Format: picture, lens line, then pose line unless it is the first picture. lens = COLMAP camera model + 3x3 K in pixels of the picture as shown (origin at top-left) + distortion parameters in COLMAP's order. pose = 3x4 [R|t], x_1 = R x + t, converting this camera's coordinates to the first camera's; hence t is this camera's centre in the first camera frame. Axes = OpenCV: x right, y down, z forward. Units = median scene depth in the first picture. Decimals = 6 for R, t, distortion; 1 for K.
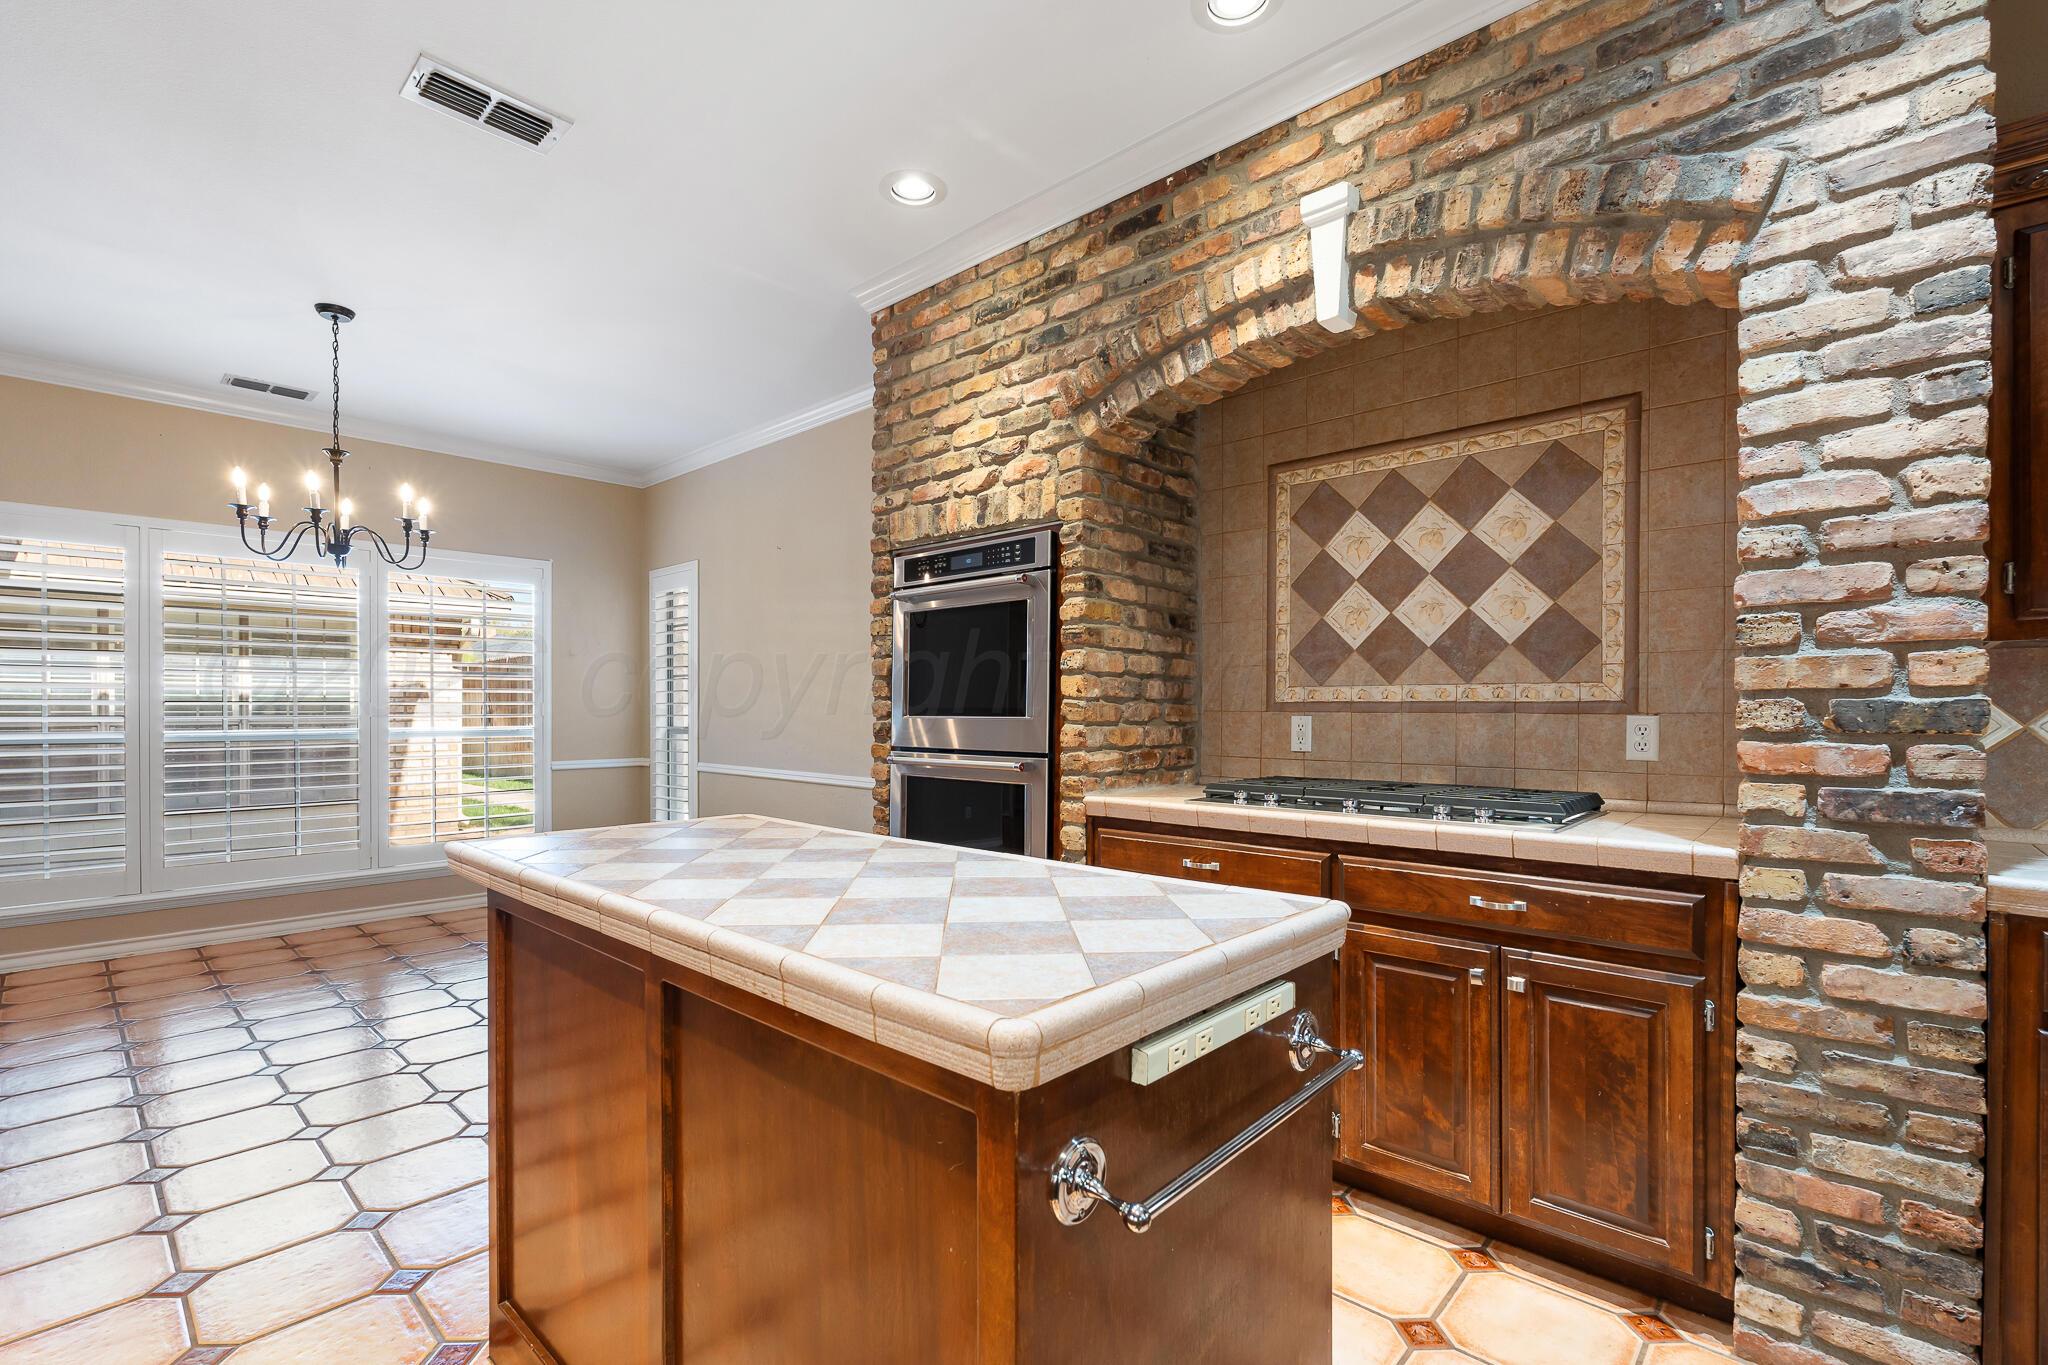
lens RADIAL K [[902.0, 0, 1032.7], [0, 902.0, 715.4], [0, 0, 1]] dist [-0.005377, 0.001066]
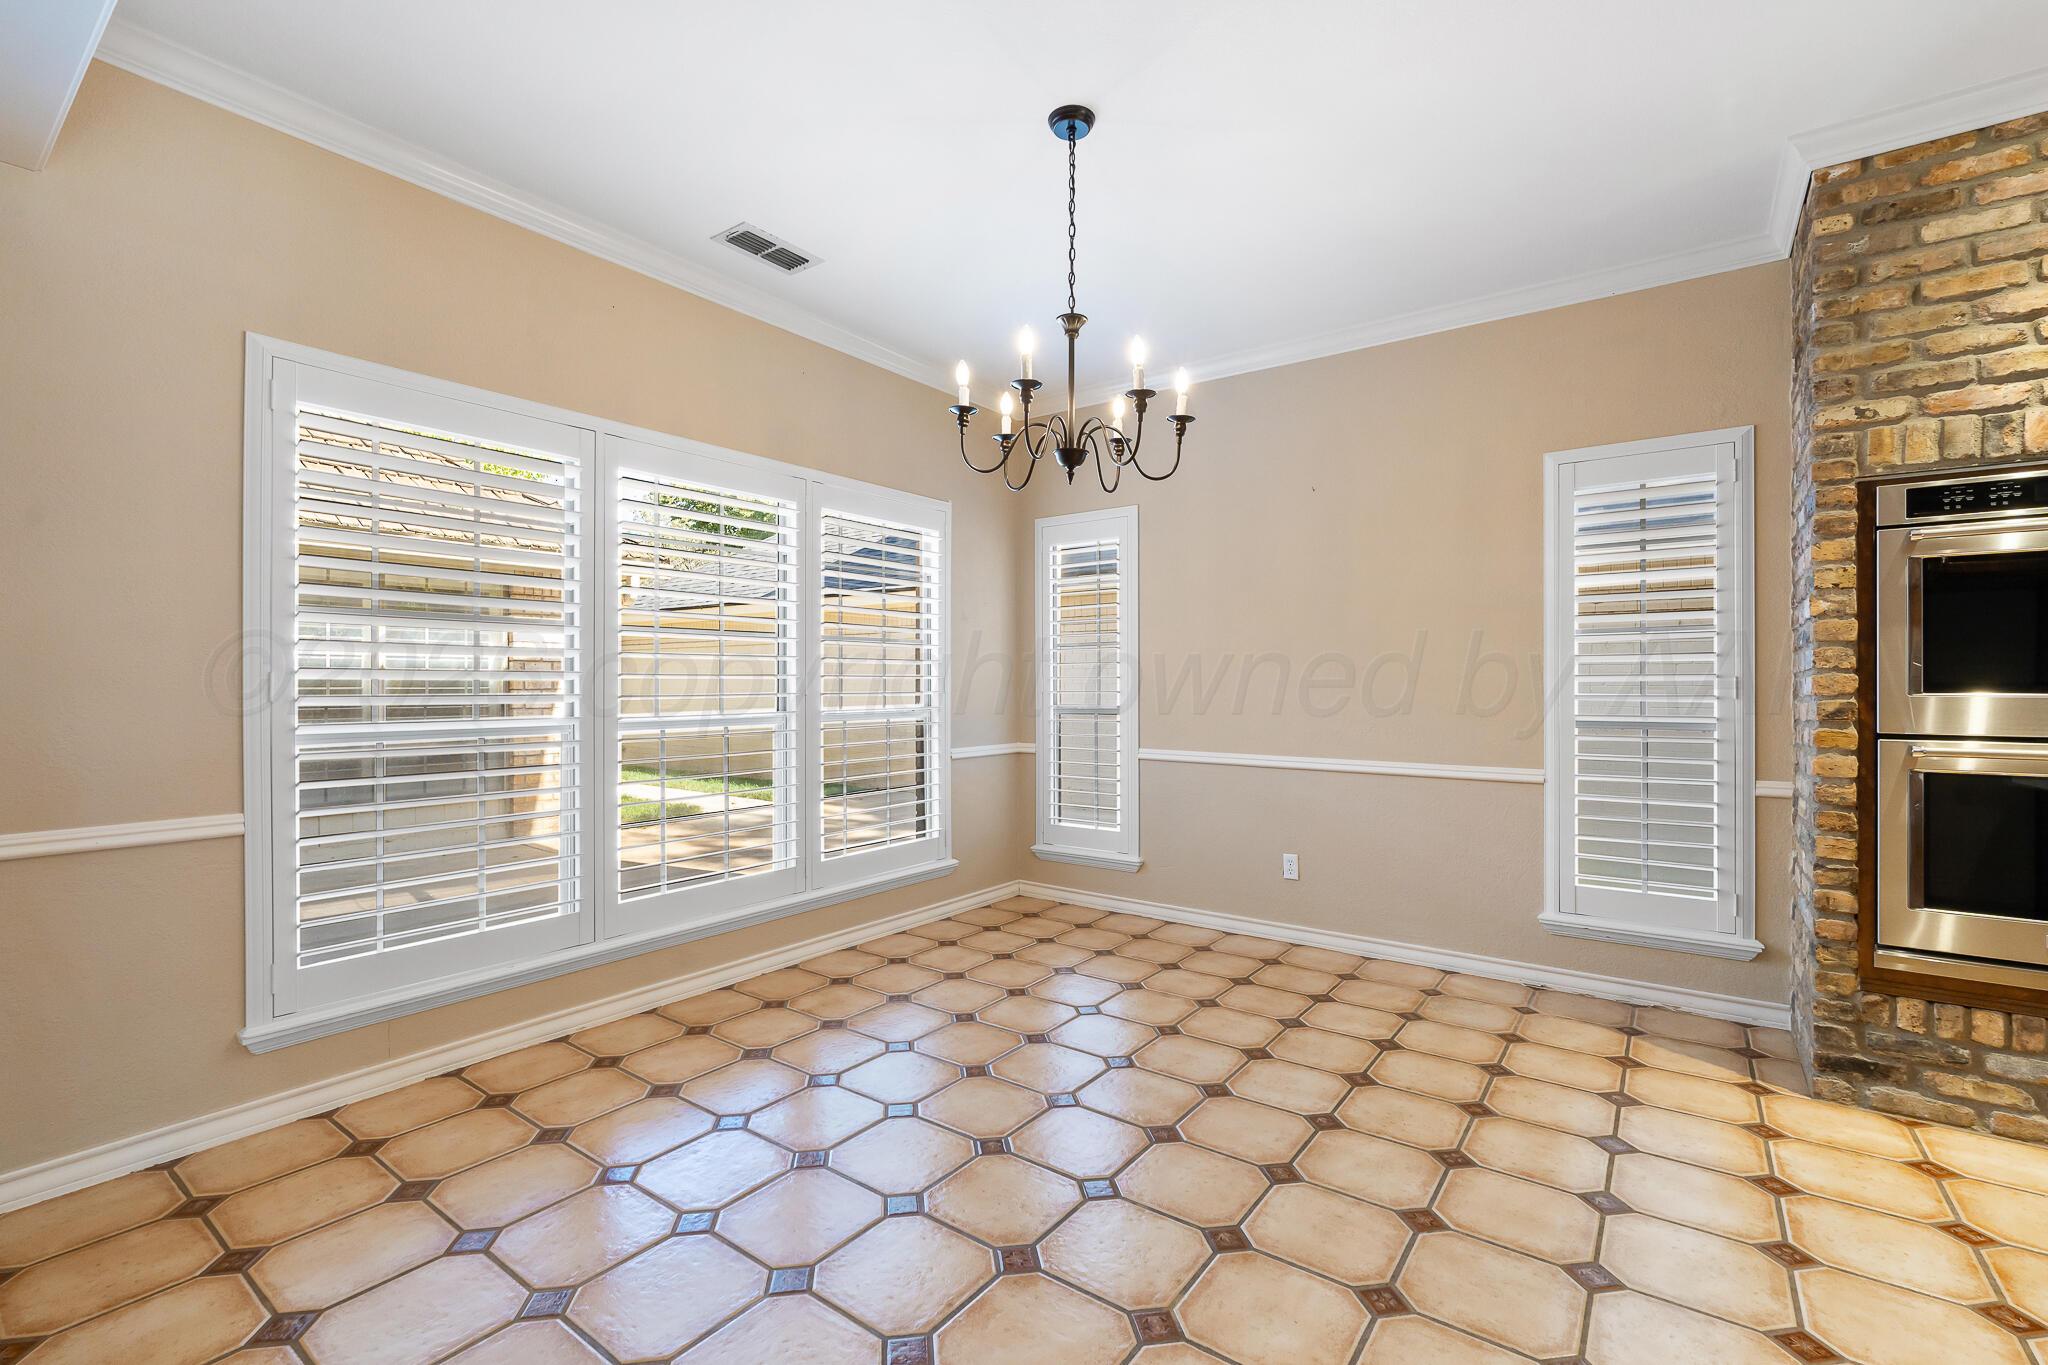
lens RADIAL K [[902.0, 0, 1024.9], [0, 902.0, 684.7], [0, 0, 1]] dist [-0.005377, 0.001066]
pose [[0.994630, -0.001103, 0.103486, -1.251703], [0.001551, 0.999990, -0.004254, -0.006122], [-0.103480, 0.004391, 0.994622, 0.420072]]
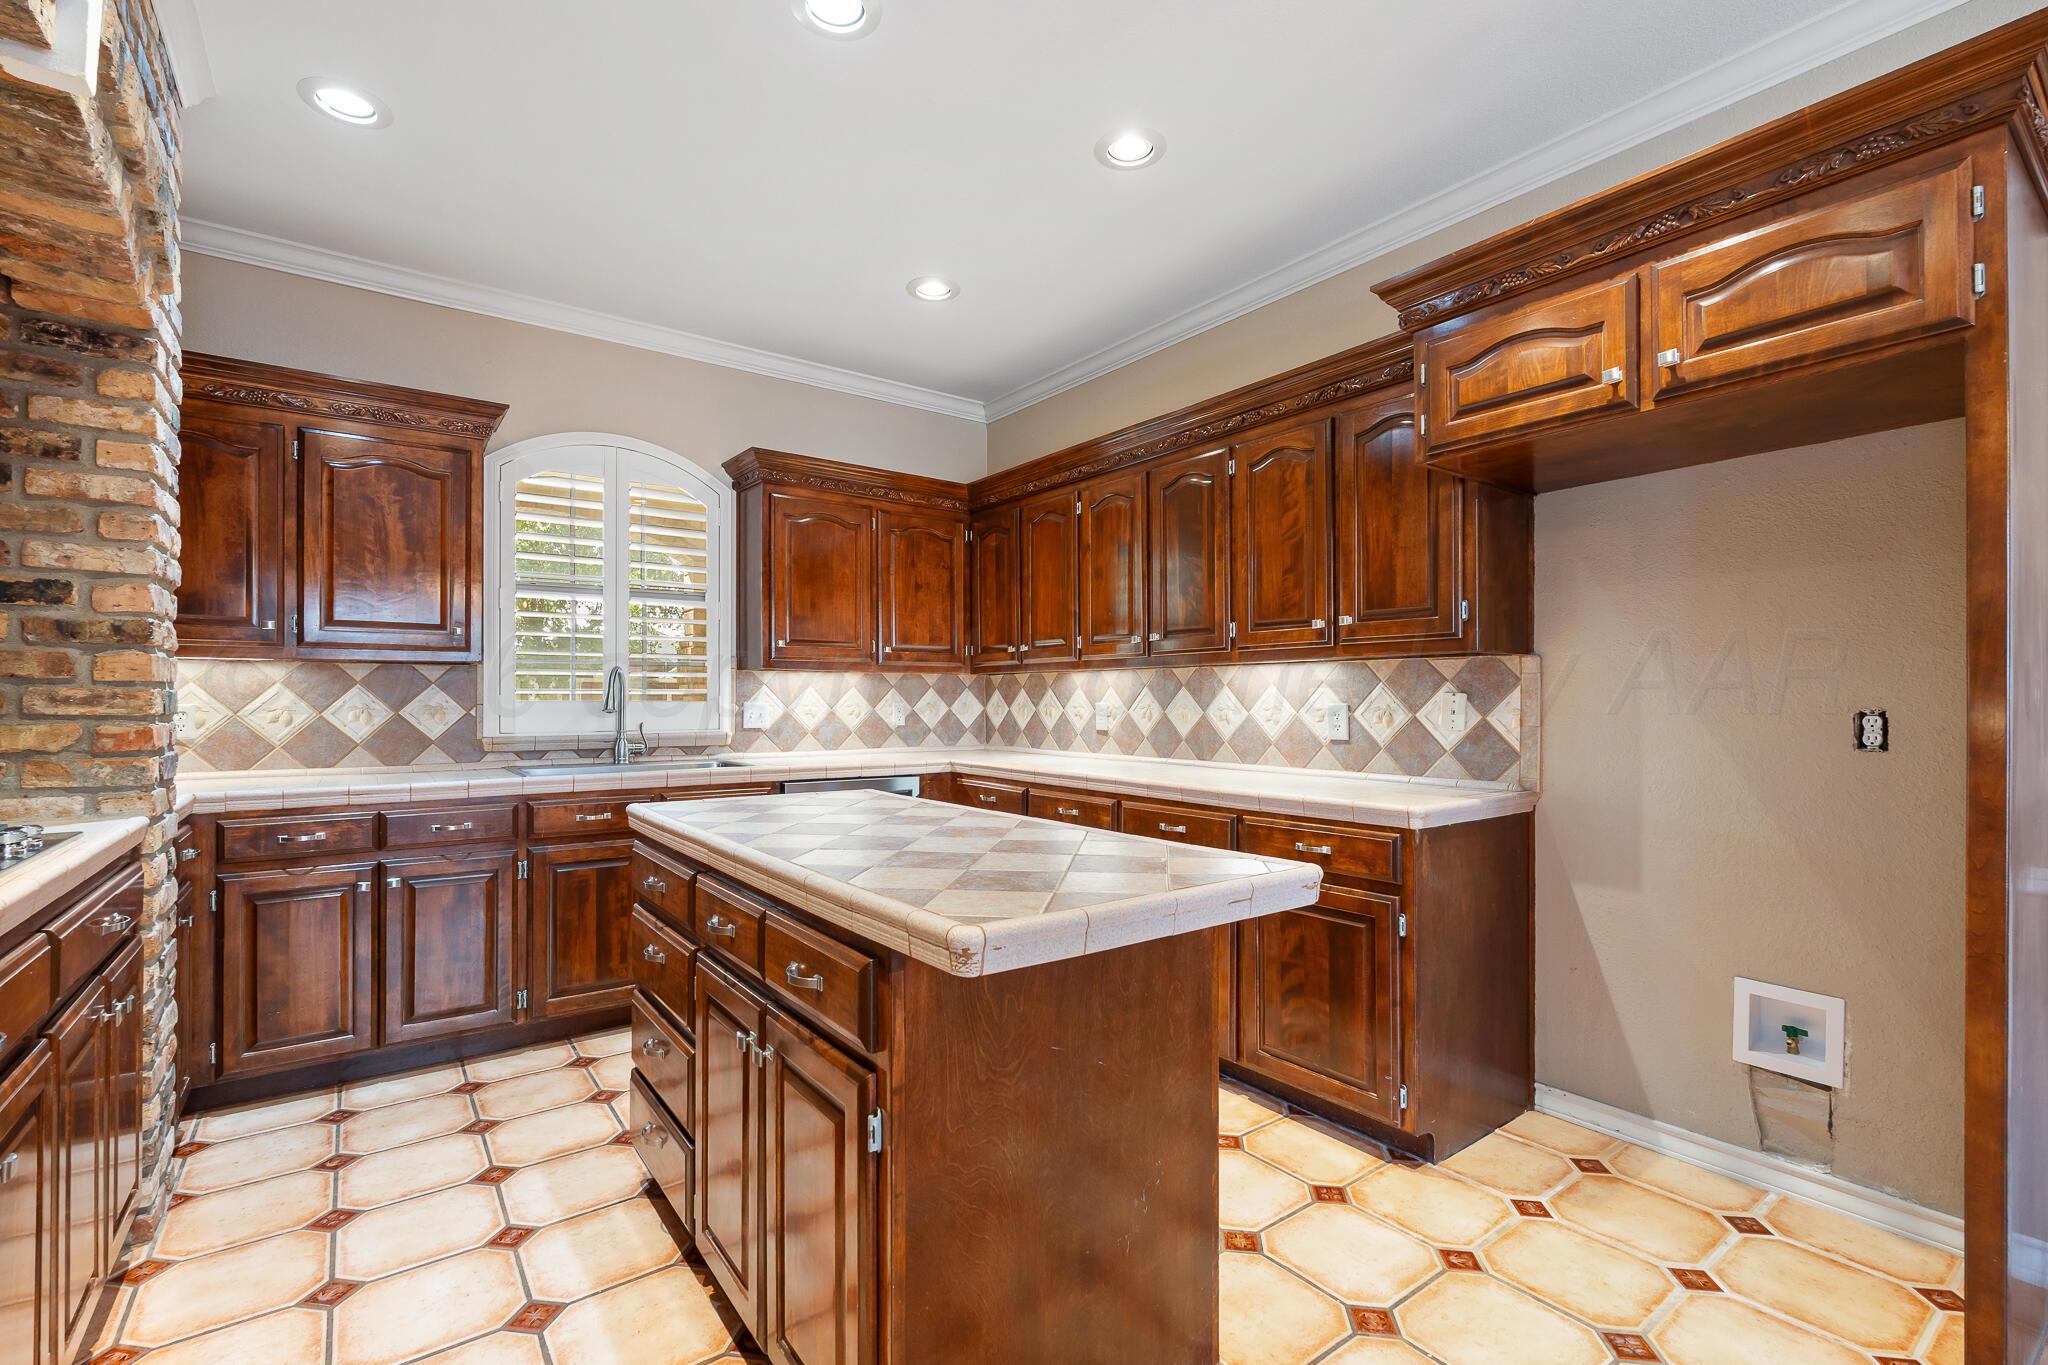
lens RADIAL K [[902.0, 0, 1026.2], [0, 902.0, 695.5], [0, 0, 1]] dist [-0.005377, 0.001066]
pose [[-0.981065, 0.000201, 0.193680, -0.388254], [0.000563, 0.999998, 0.001818, -0.006736], [-0.193679, 0.001892, -0.981063, 1.287783]]
